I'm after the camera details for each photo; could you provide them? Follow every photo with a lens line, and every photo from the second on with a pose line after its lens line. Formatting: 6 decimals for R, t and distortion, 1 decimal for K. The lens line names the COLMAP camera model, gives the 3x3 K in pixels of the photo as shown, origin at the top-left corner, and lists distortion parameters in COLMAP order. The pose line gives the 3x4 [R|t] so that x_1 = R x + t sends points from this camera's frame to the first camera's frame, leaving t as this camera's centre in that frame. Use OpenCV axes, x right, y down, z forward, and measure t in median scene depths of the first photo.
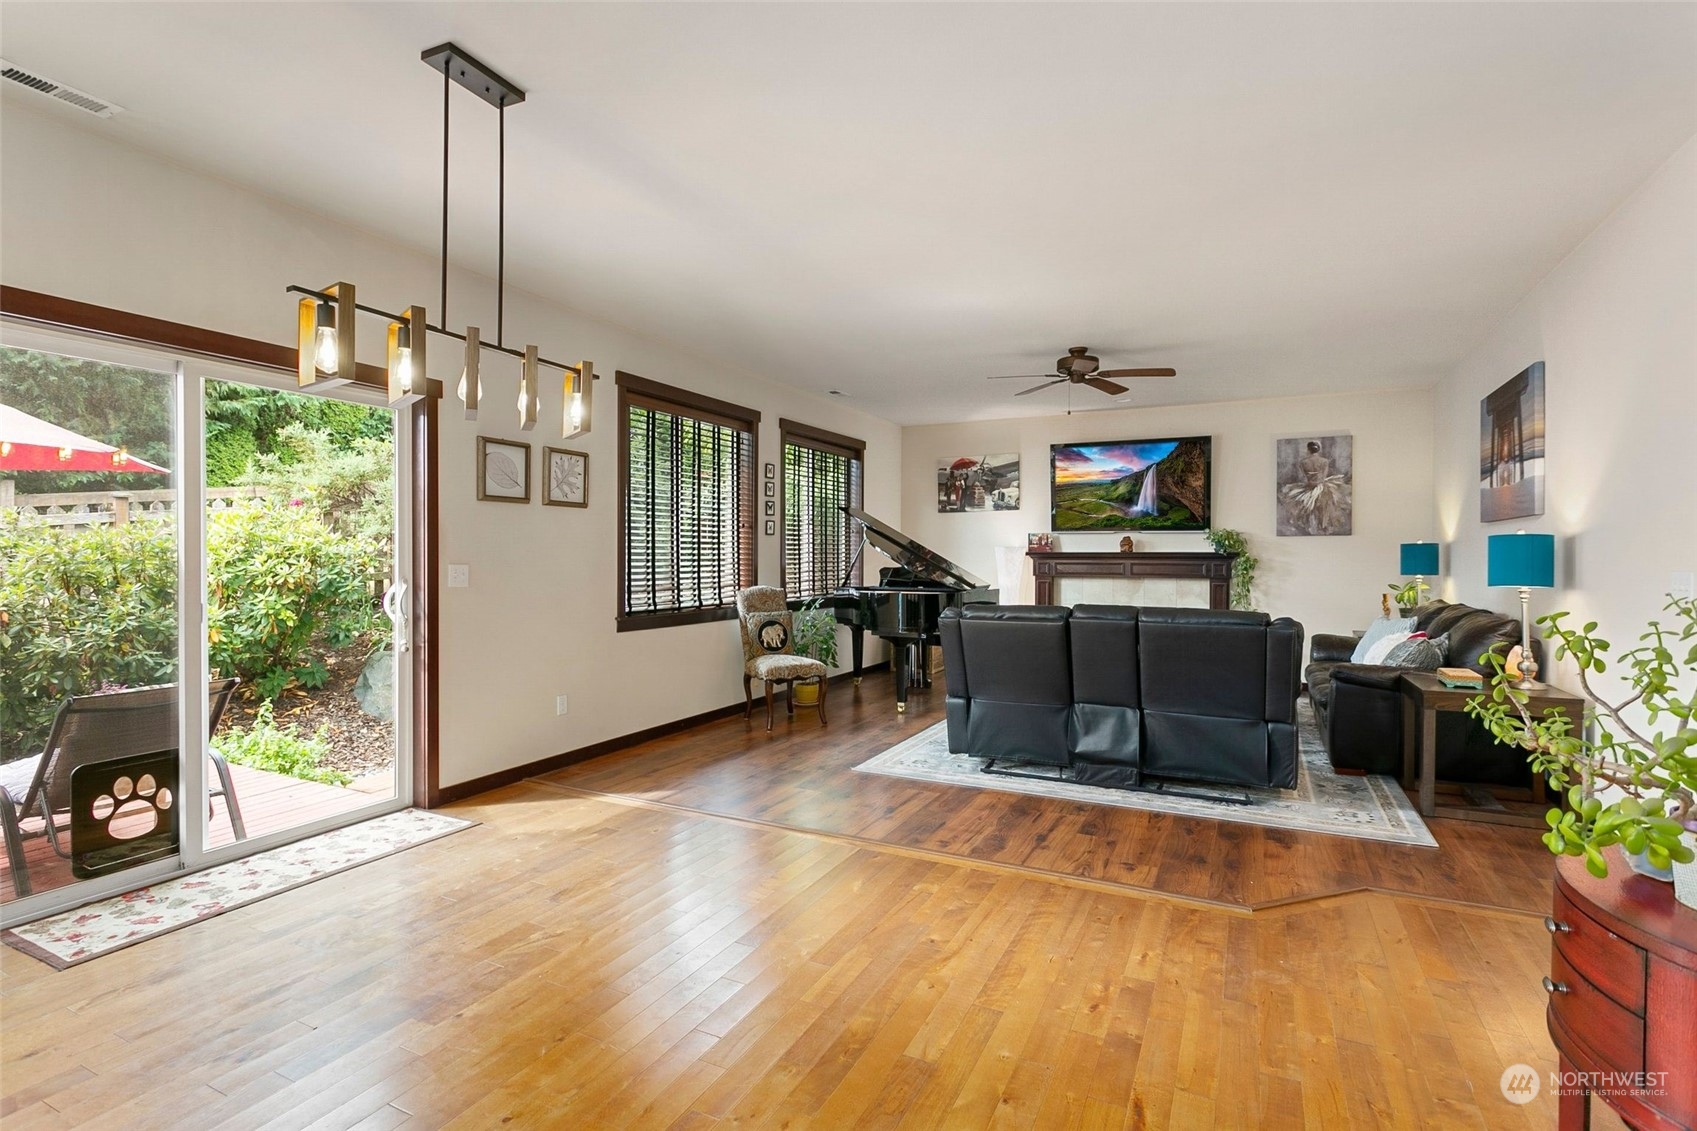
lens RADIAL K [[807.2, 0, 865.1], [0, 807.2, 561.5], [0, 0, 1]] dist [0.001187, -0.000229]
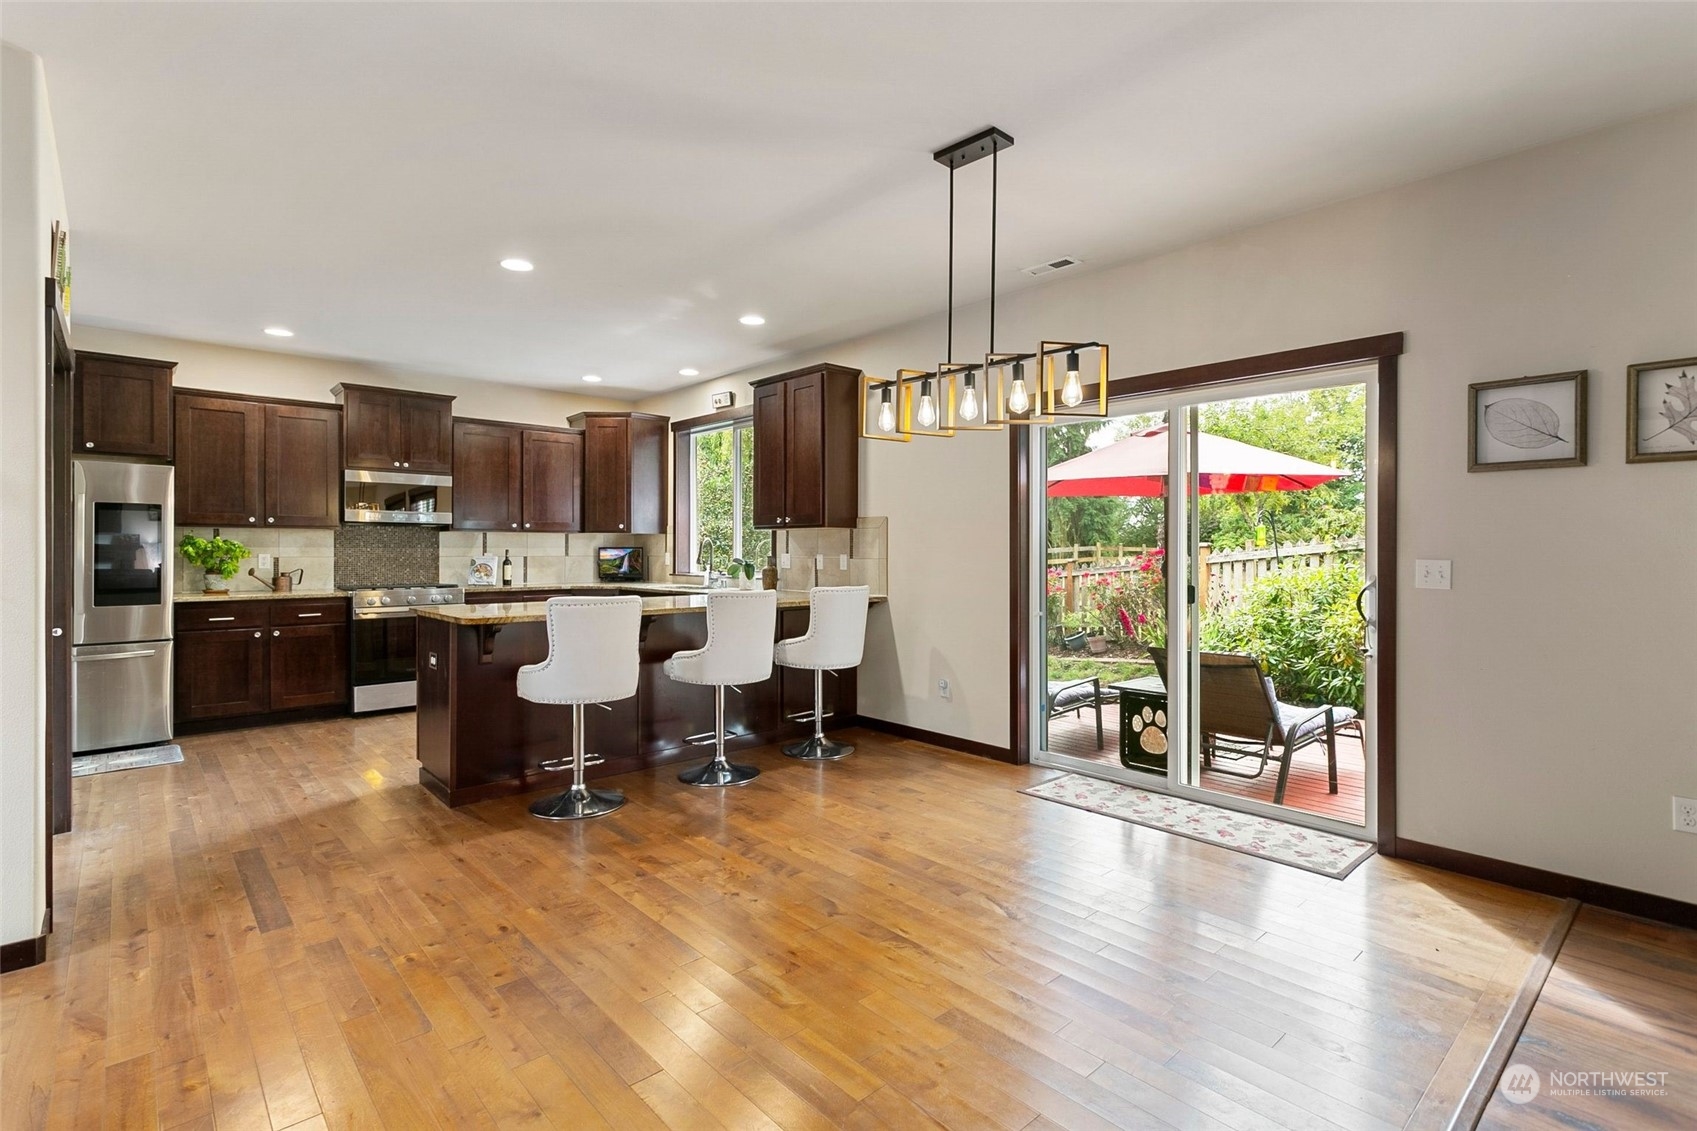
lens RADIAL K [[807.2, 0, 857.3], [0, 807.2, 547.8], [0, 0, 1]] dist [0.001187, -0.000229]
pose [[-0.382219, -0.004939, -0.924059, 0.369117], [-0.010519, 0.999944, -0.000993, -0.000859], [0.924012, 0.009341, -0.382249, 0.696851]]
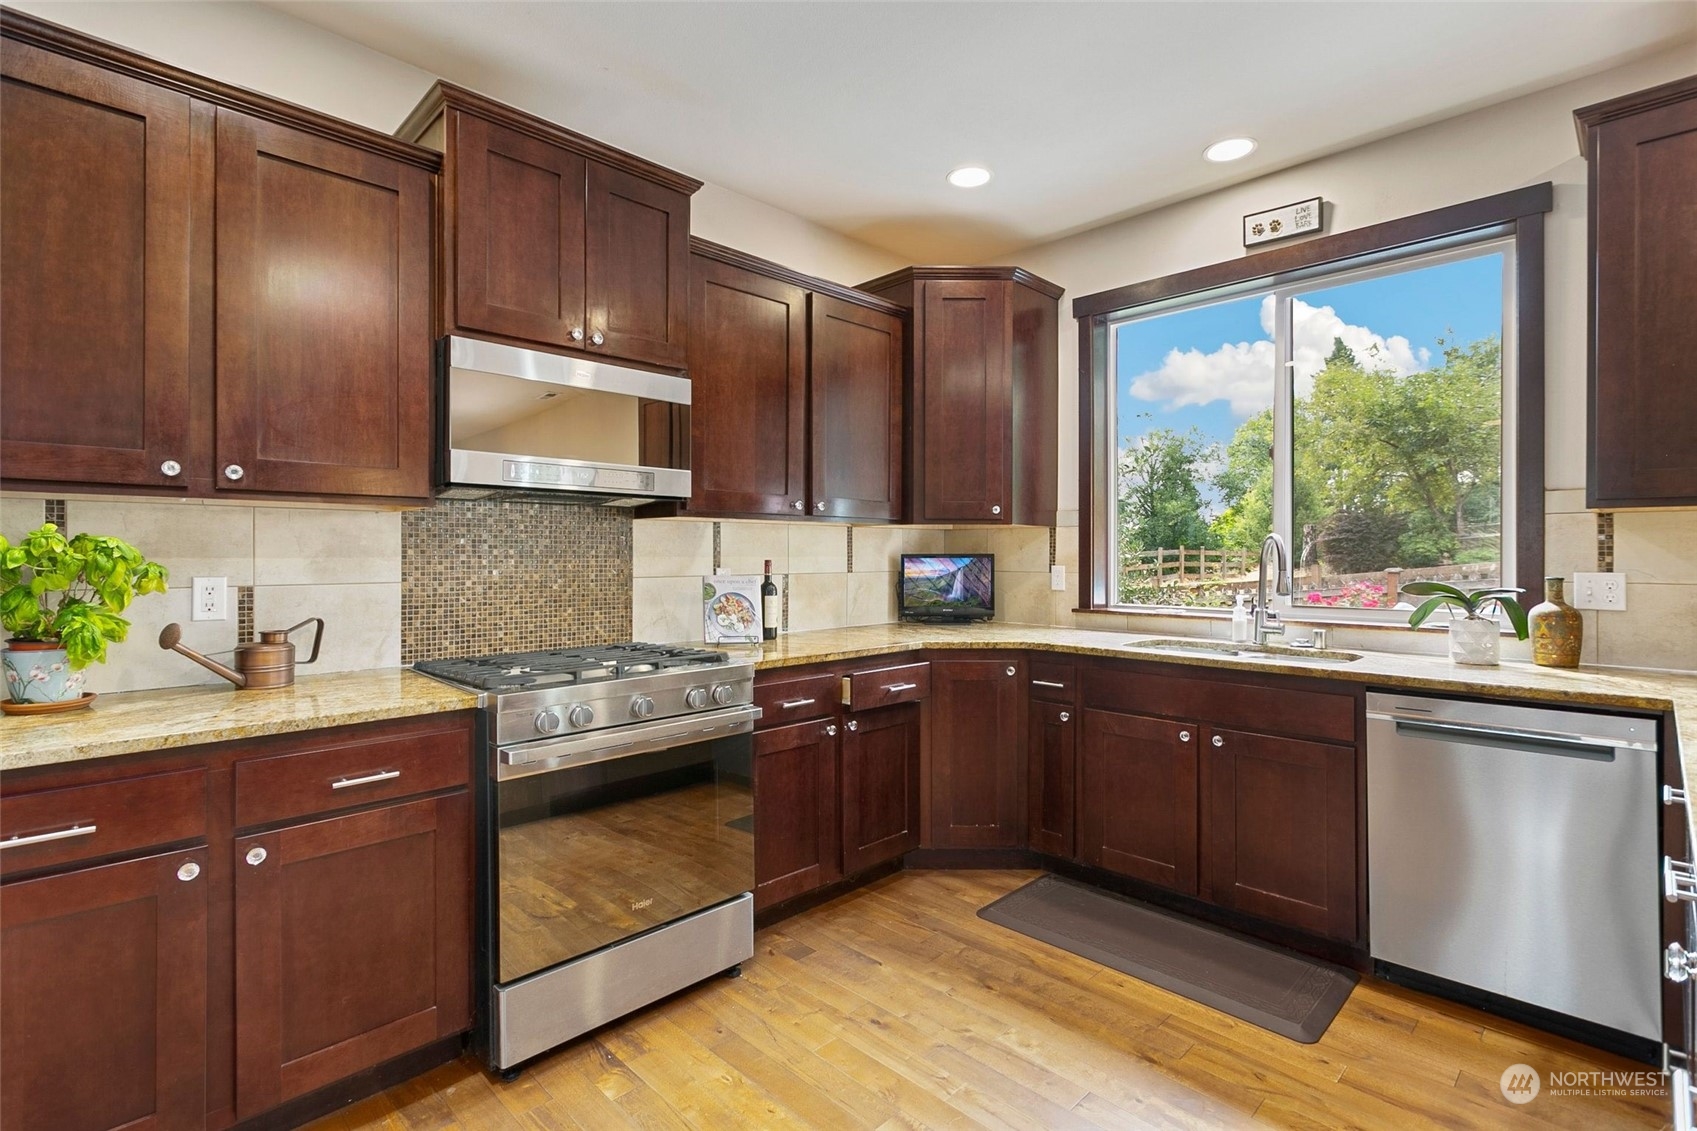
lens RADIAL K [[807.2, 0, 853.2], [0, 807.2, 548.9], [0, 0, 1]] dist [0.001187, -0.000229]
pose [[-0.338258, -0.007375, -0.941025, -0.175147], [-0.009979, 0.999941, -0.004250, 0.000484], [0.941001, 0.007953, -0.338312, -0.209833]]
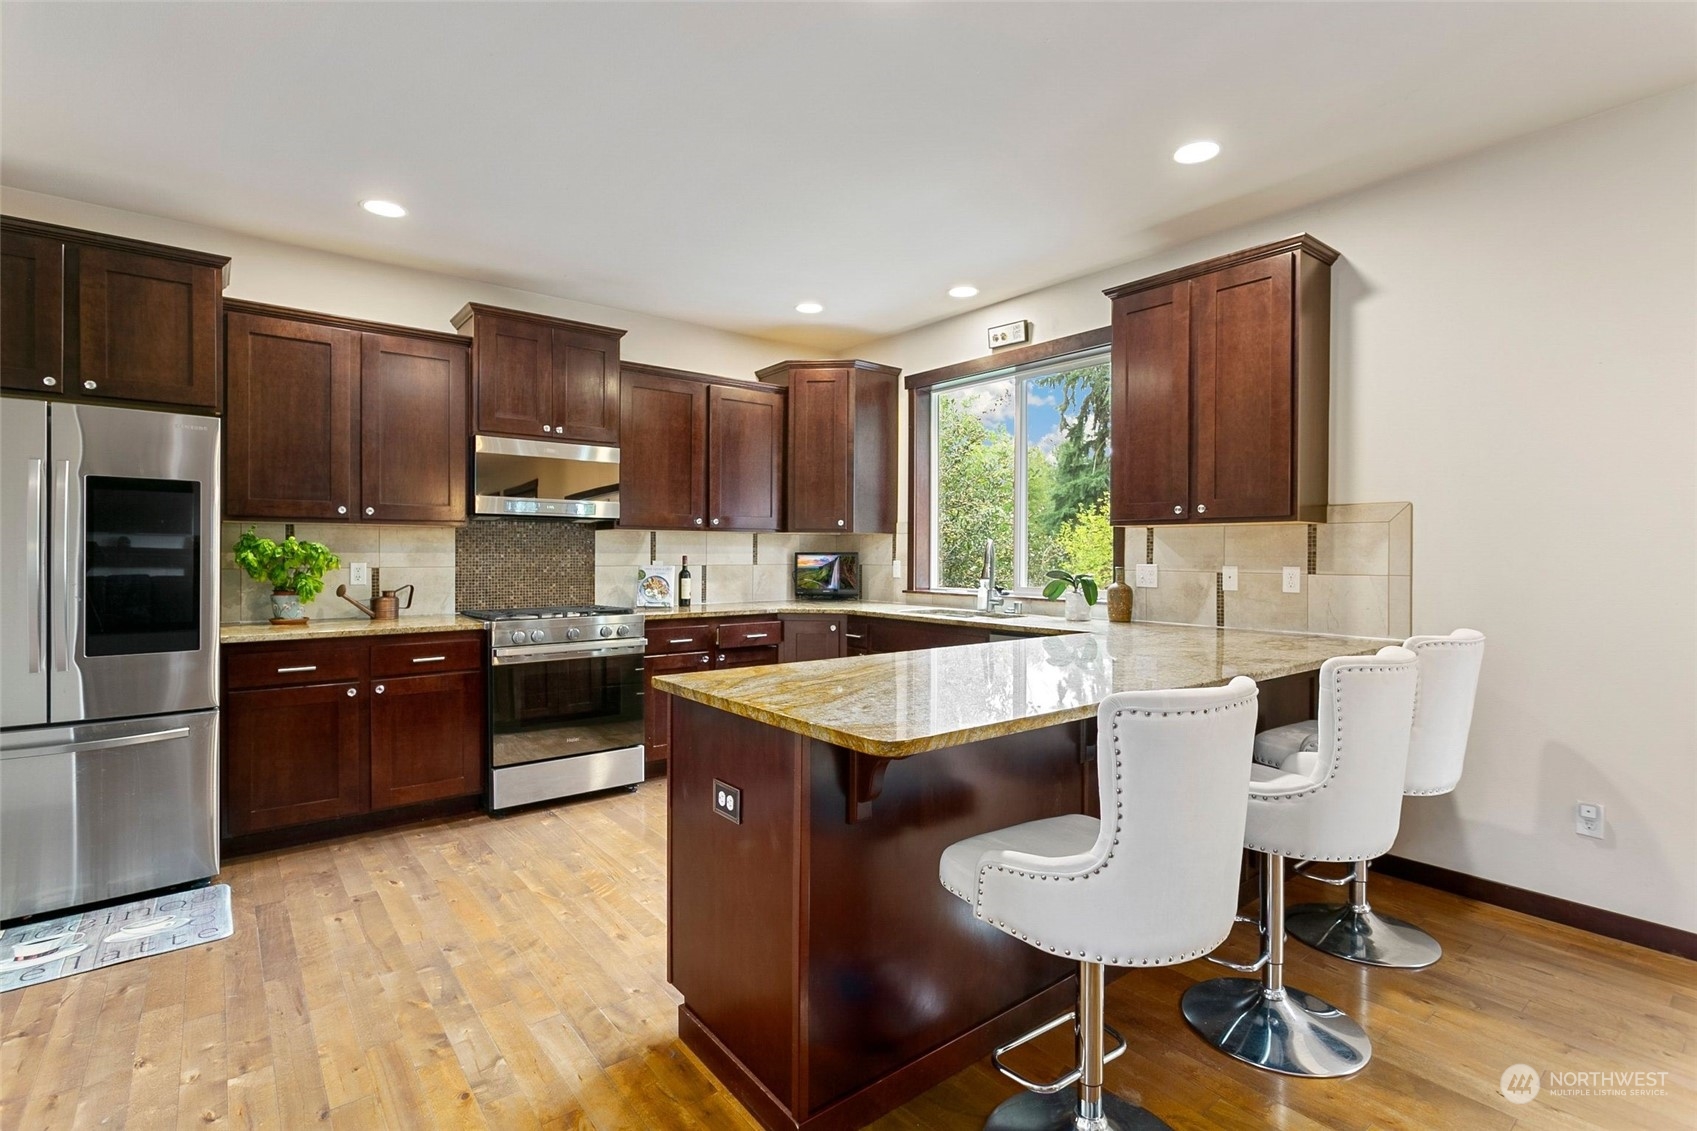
lens RADIAL K [[807.2, 0, 851.5], [0, 807.2, 552.8], [0, 0, 1]] dist [0.001187, -0.000229]
pose [[-0.443301, -0.002874, -0.896368, 0.070246], [-0.012499, 0.999917, 0.002976, -0.002204], [0.896286, 0.012523, -0.443301, 0.168041]]
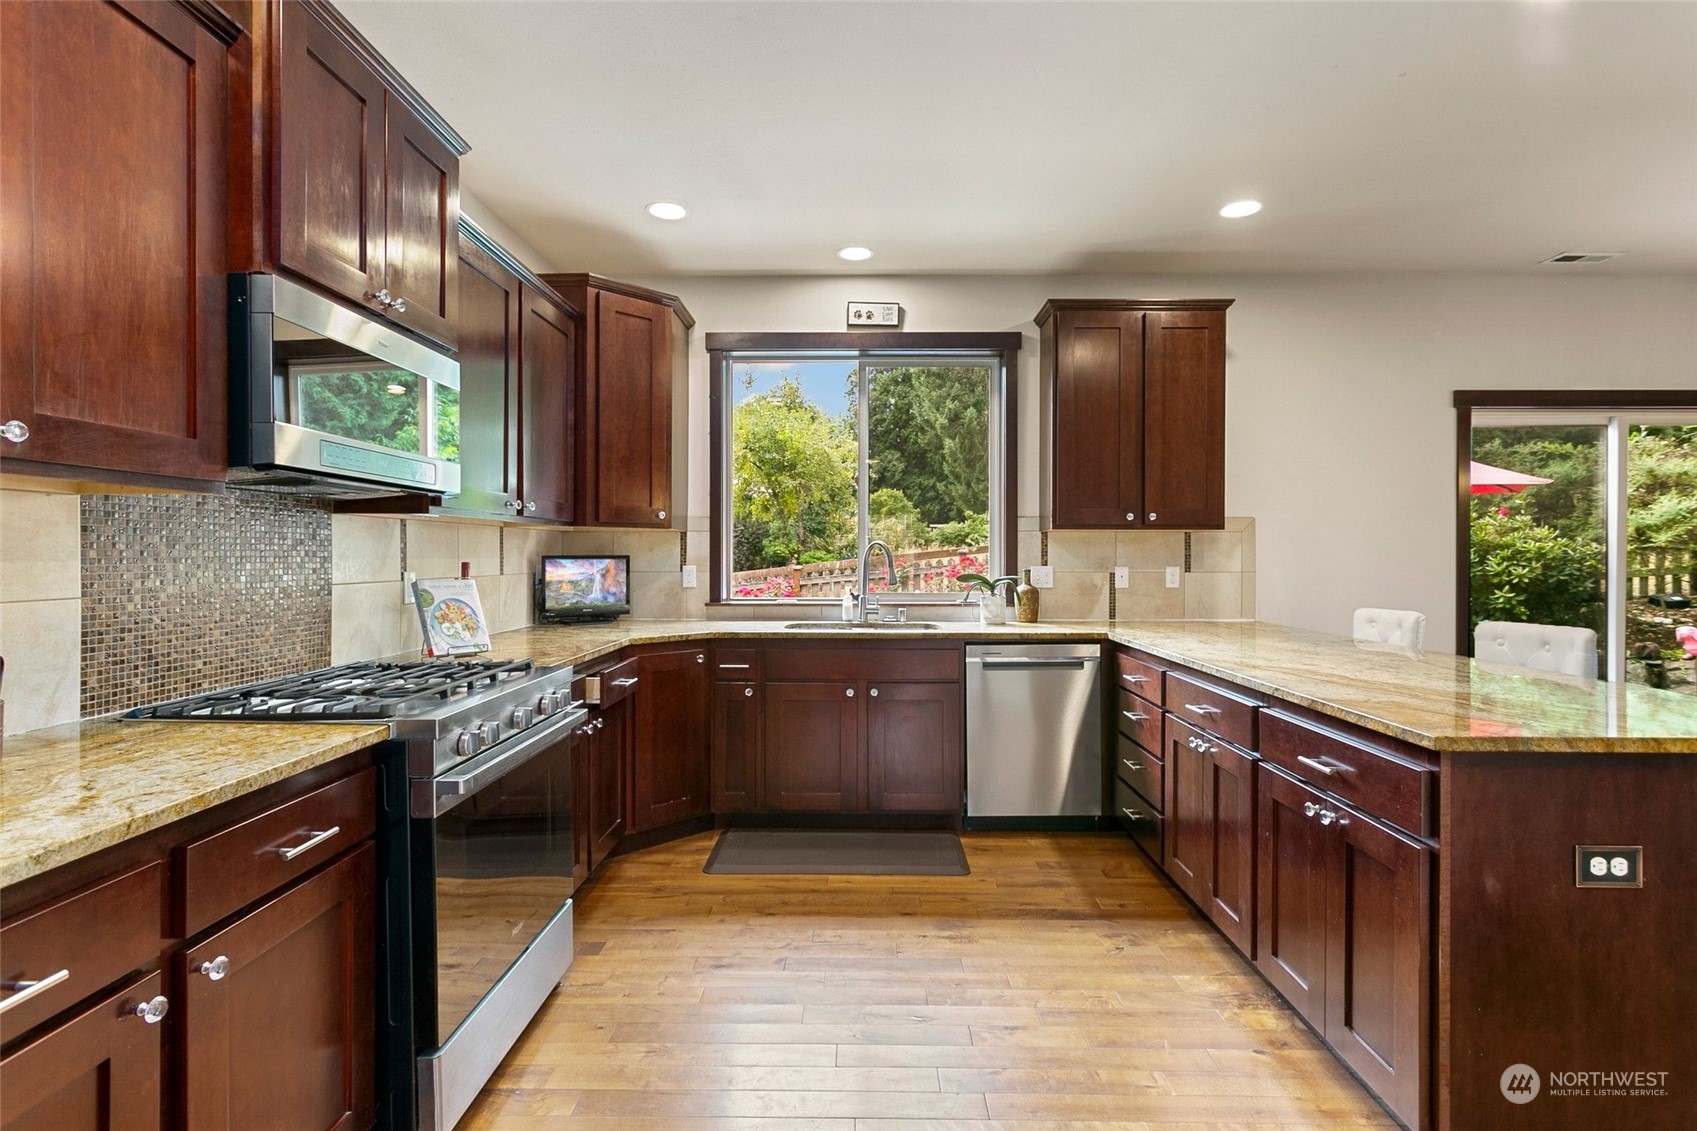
lens RADIAL K [[807.2, 0, 857.0], [0, 807.2, 554.9], [0, 0, 1]] dist [0.001187, -0.000229]
pose [[0.416510, -0.001389, -0.909130, -0.098035], [-0.008561, 0.999949, -0.005450, 0.002667], [0.909091, 0.010053, 0.416477, -0.496487]]
